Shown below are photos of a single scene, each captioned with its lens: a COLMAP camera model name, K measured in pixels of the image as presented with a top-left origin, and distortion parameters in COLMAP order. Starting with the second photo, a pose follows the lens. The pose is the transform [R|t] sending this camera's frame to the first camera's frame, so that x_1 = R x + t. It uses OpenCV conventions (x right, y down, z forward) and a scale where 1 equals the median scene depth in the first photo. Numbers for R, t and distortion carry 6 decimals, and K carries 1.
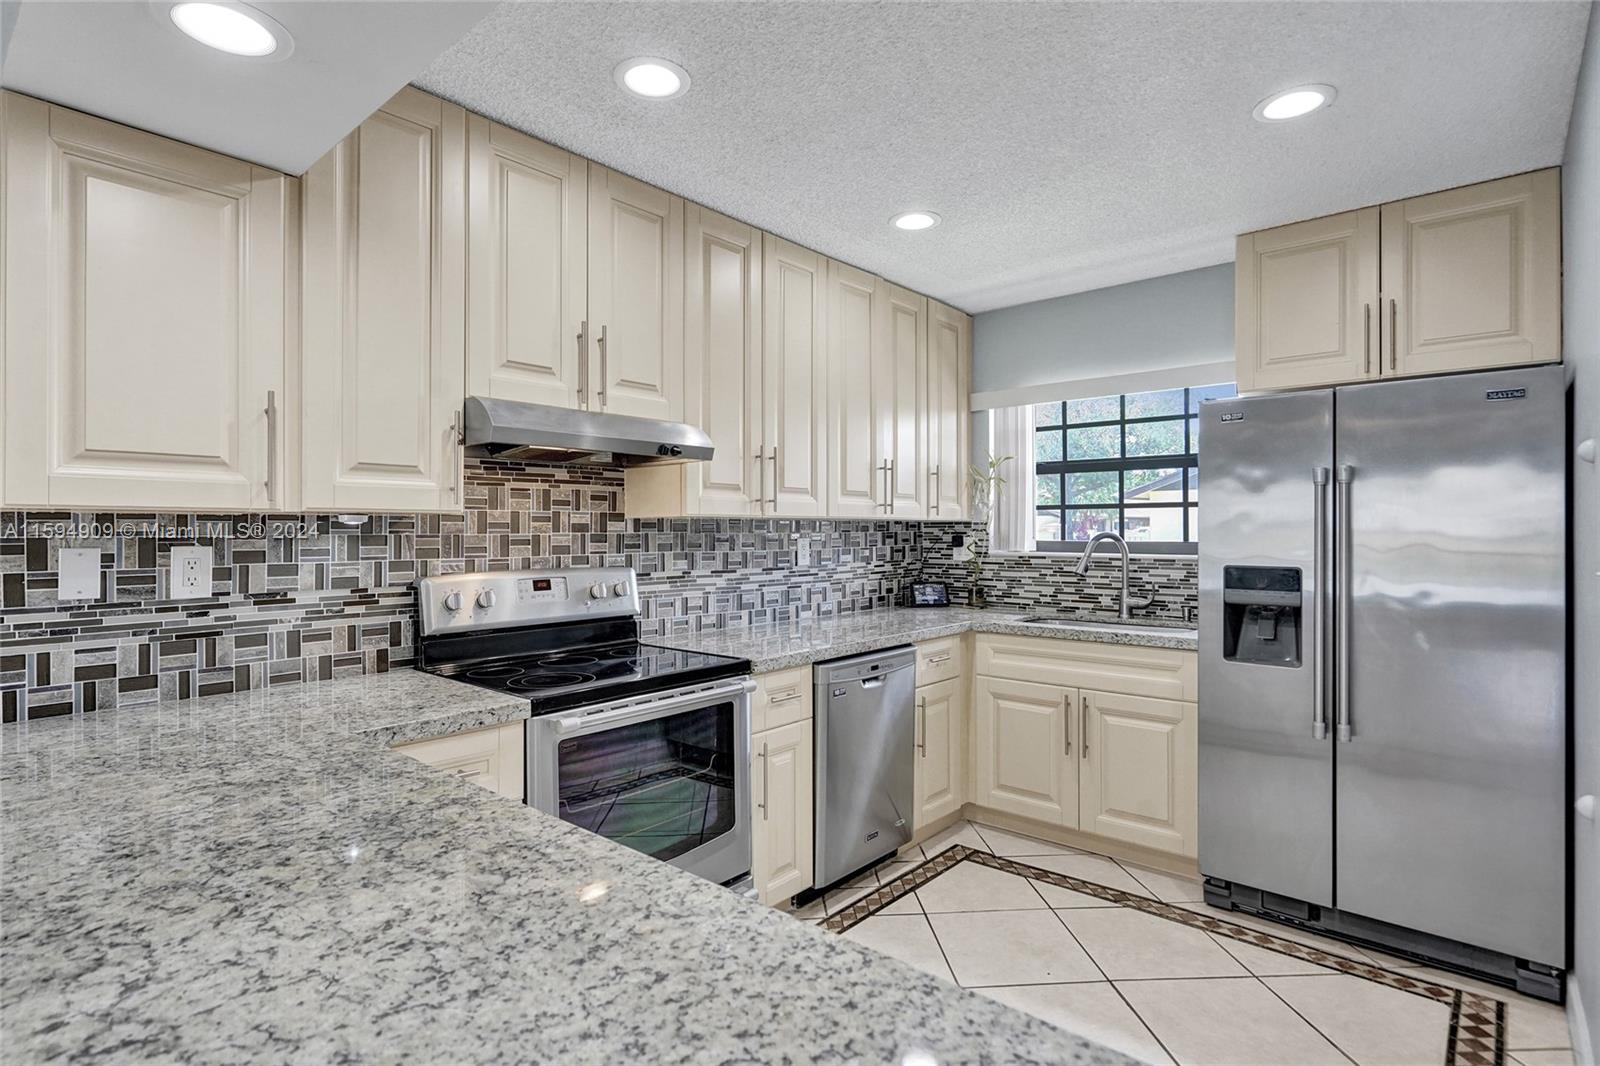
lens RADIAL K [[799.7, 0, 798.7], [0, 799.7, 530.6], [0, 0, 1]] dist [-0.004001, 0.000016]
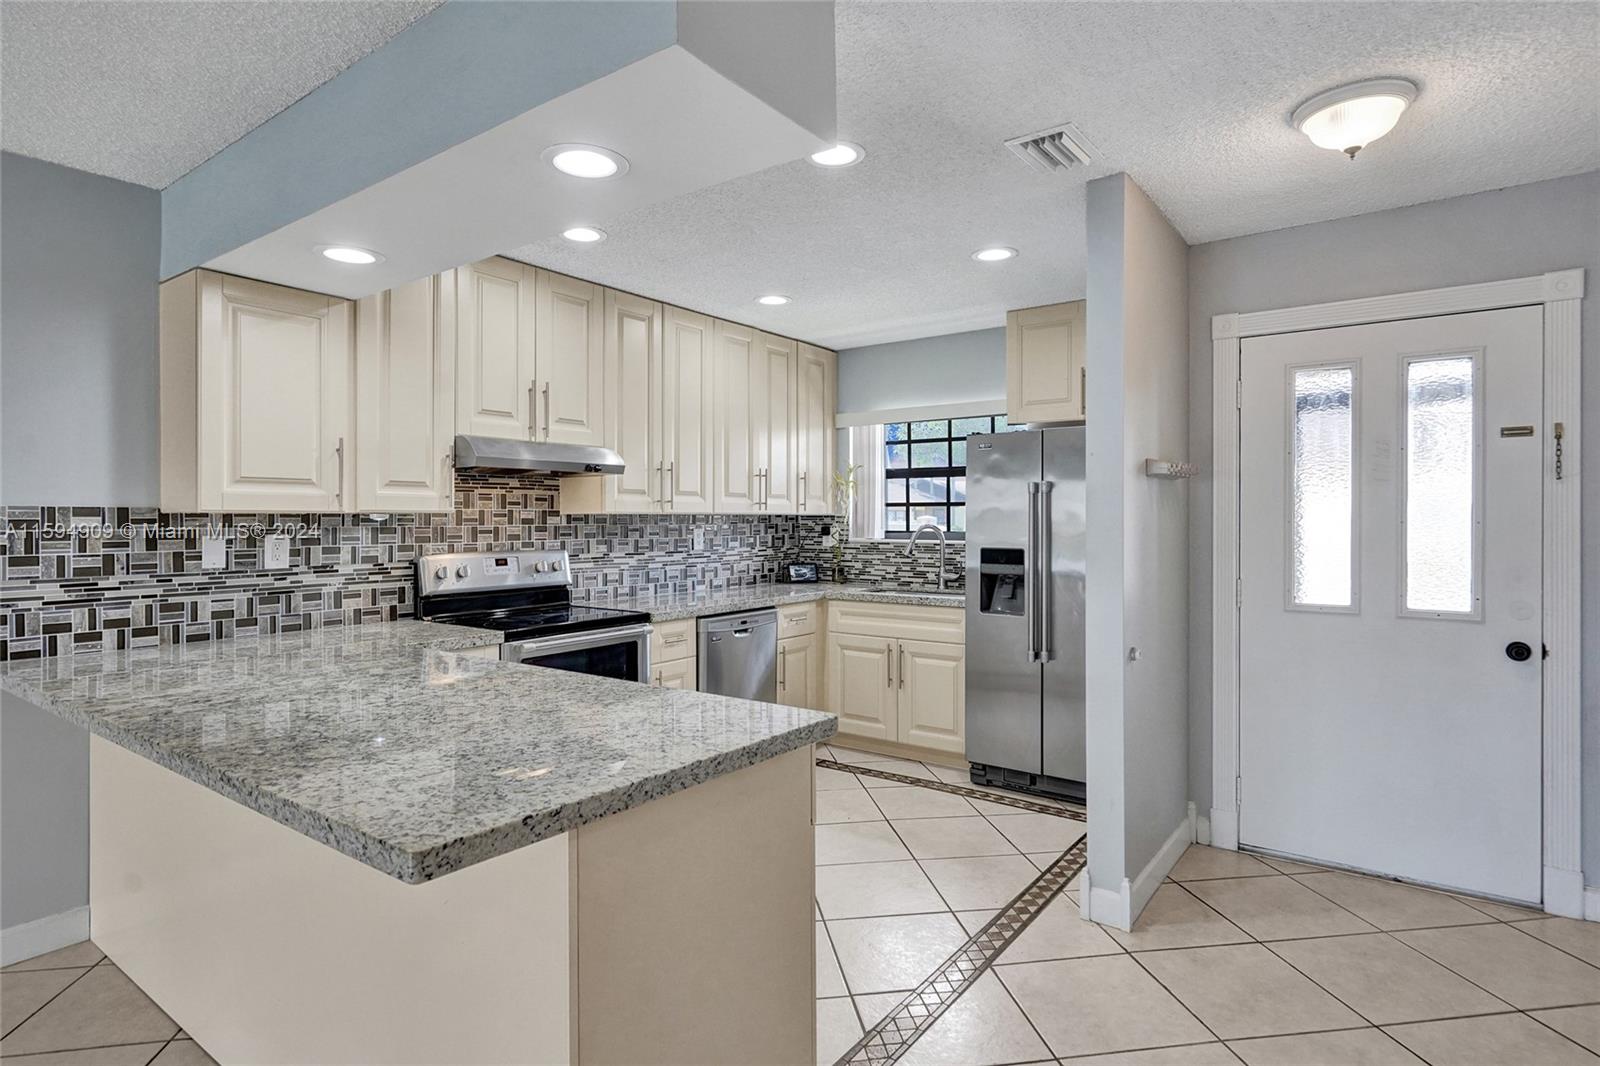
lens RADIAL K [[841.0, 0, 801.0], [0, 841.0, 522.6], [0, 0, 1]] dist [-0.000278, -0.000157]
pose [[0.996626, 0.000419, 0.082072, 0.073084], [-0.000718, 0.999993, 0.003615, -0.006519], [-0.082070, -0.003661, 0.996620, -0.453777]]
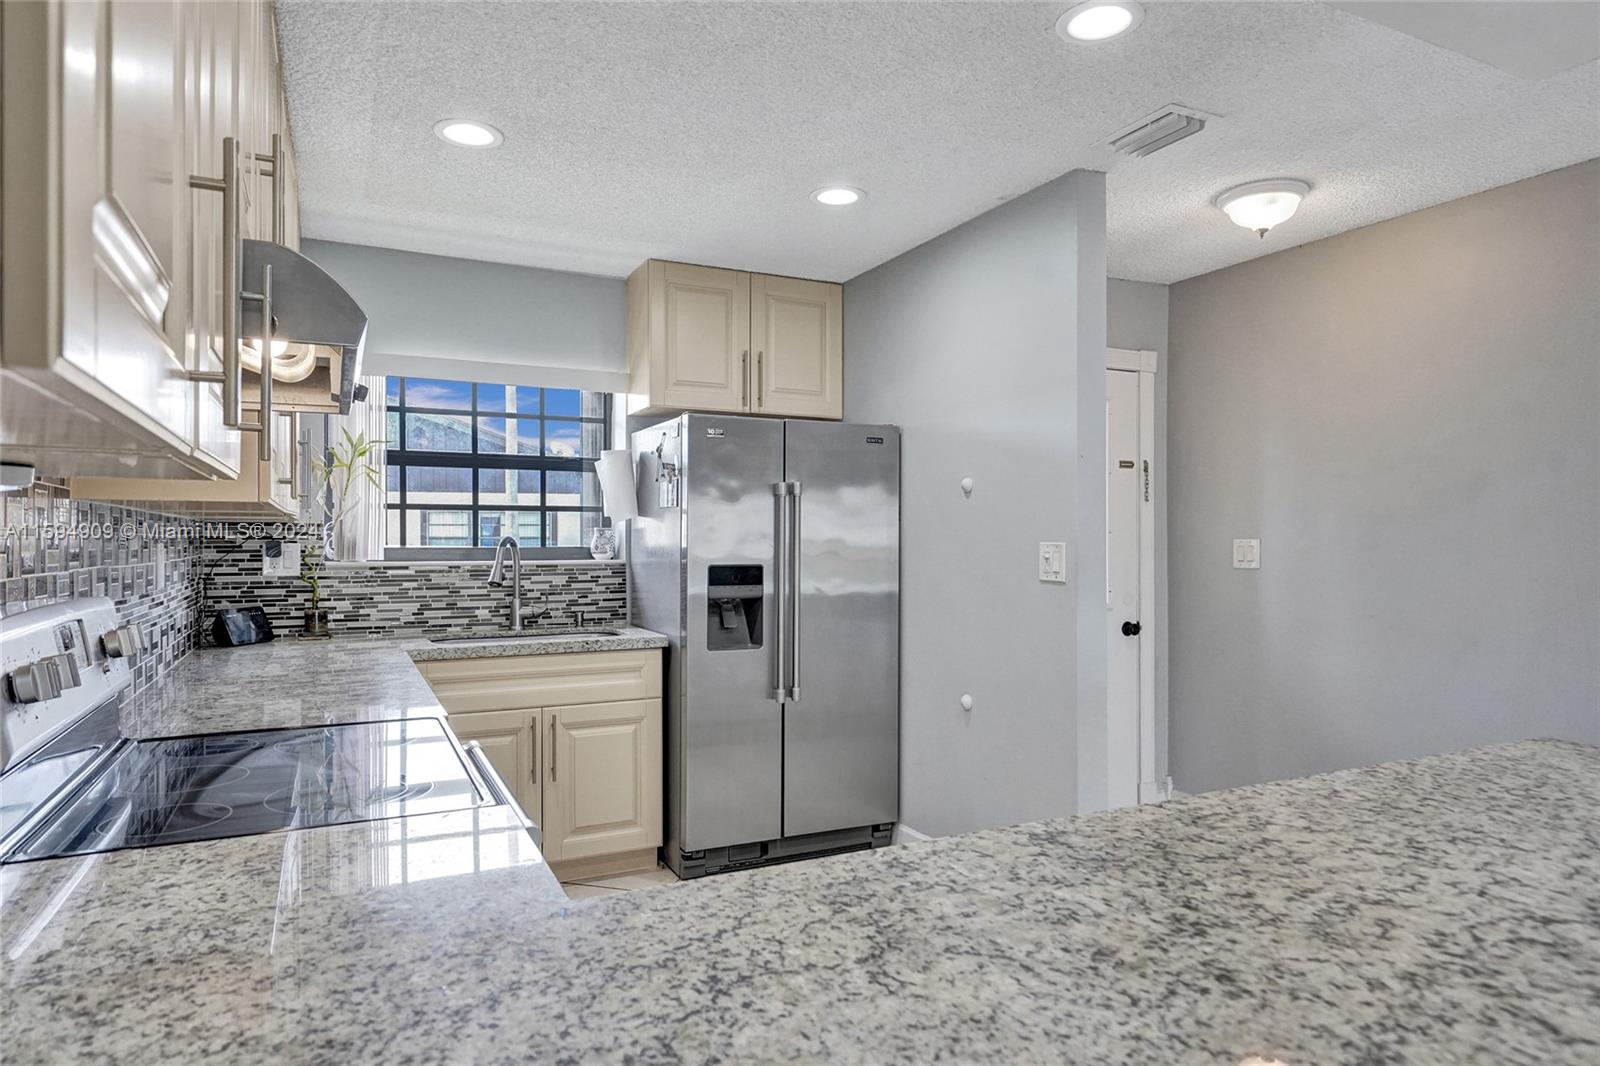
lens RADIAL K [[954.7, 0, 790.2], [0, 954.7, 541.4], [0, 0, 1]] dist [0.001496, 0.001749]
pose [[0.396979, 0.000474, 0.917828, -0.577085], [0.001432, 0.999998, -0.001136, 0.011321], [-0.917827, 0.001766, 0.396978, 0.335735]]
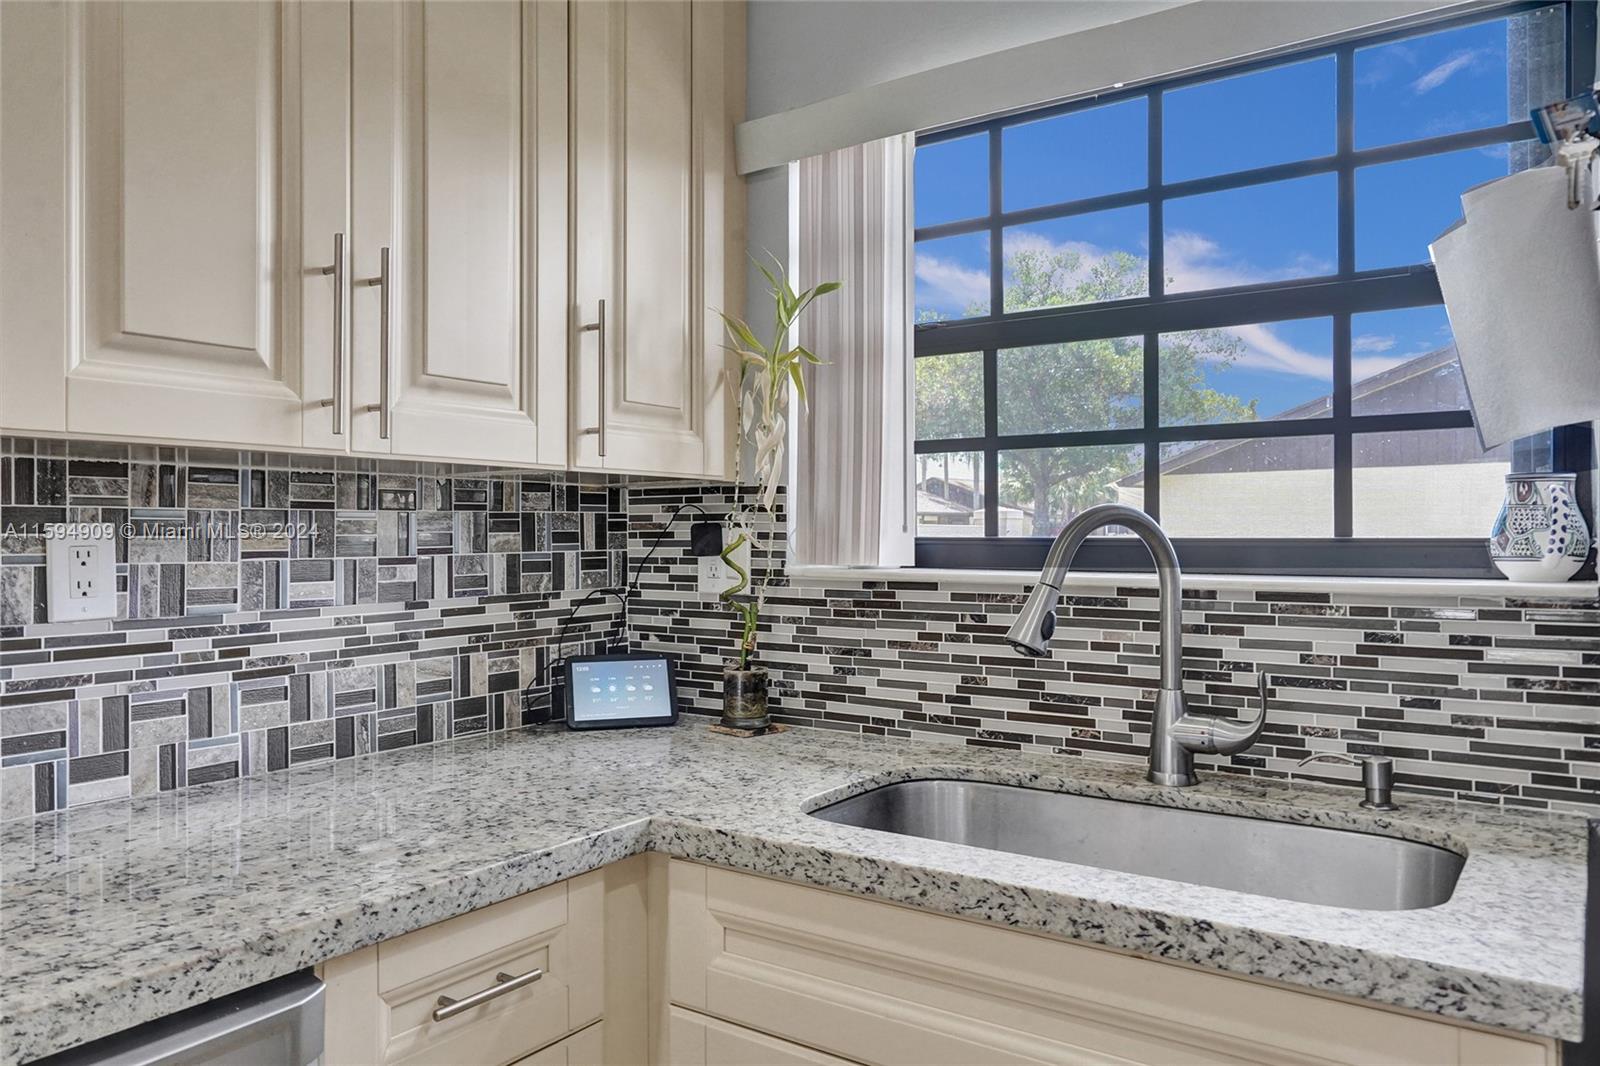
lens RADIAL K [[1122.8, 0, 800.0], [0, 1122.8, 533.0], [0, 0, 1]] dist [0.008057, 0.001299]
pose [[0.994085, 0.001076, 0.108596, 0.265284], [-0.000744, 0.999995, -0.003097, 0.017064], [-0.108598, 0.002997, 0.994081, 0.707175]]
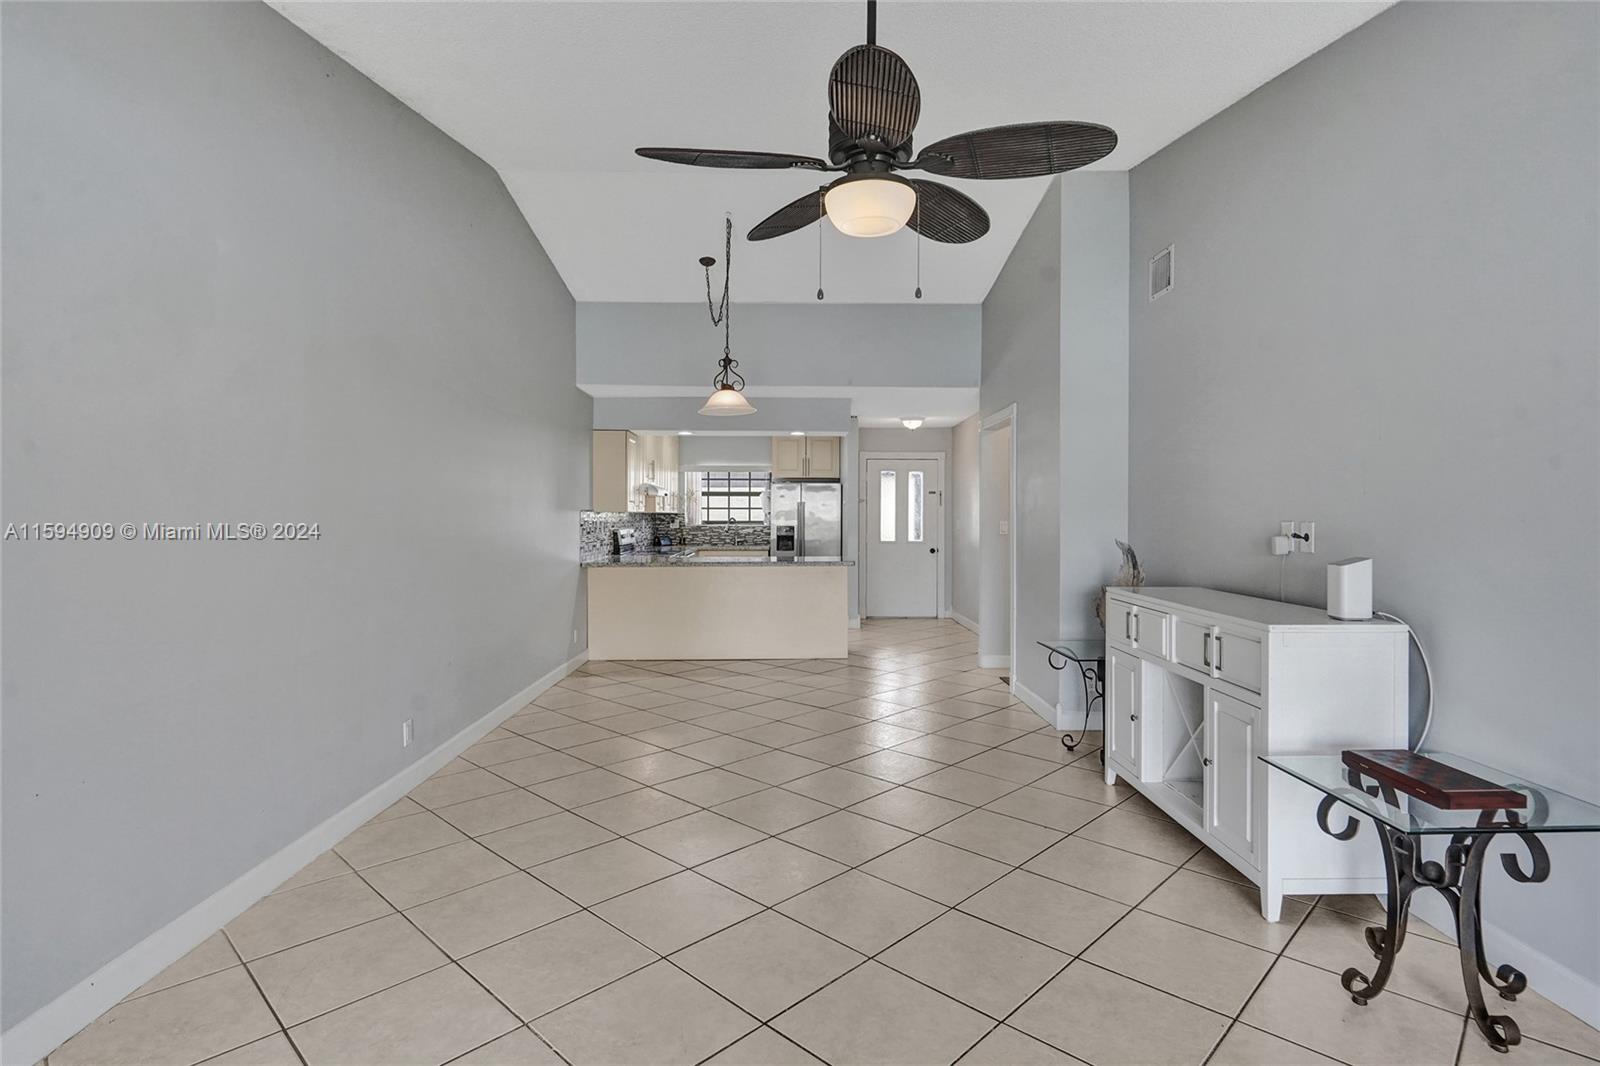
lens RADIAL K [[799.7, 0, 798.7], [0, 799.7, 530.6], [0, 0, 1]] dist [-0.004001, 0.000016]
pose [[0.747441, -0.008489, 0.664274, -1.763715], [-0.003113, 0.999863, 0.016281, 0.002002], [-0.664321, -0.014237, 0.747311, -1.765408]]
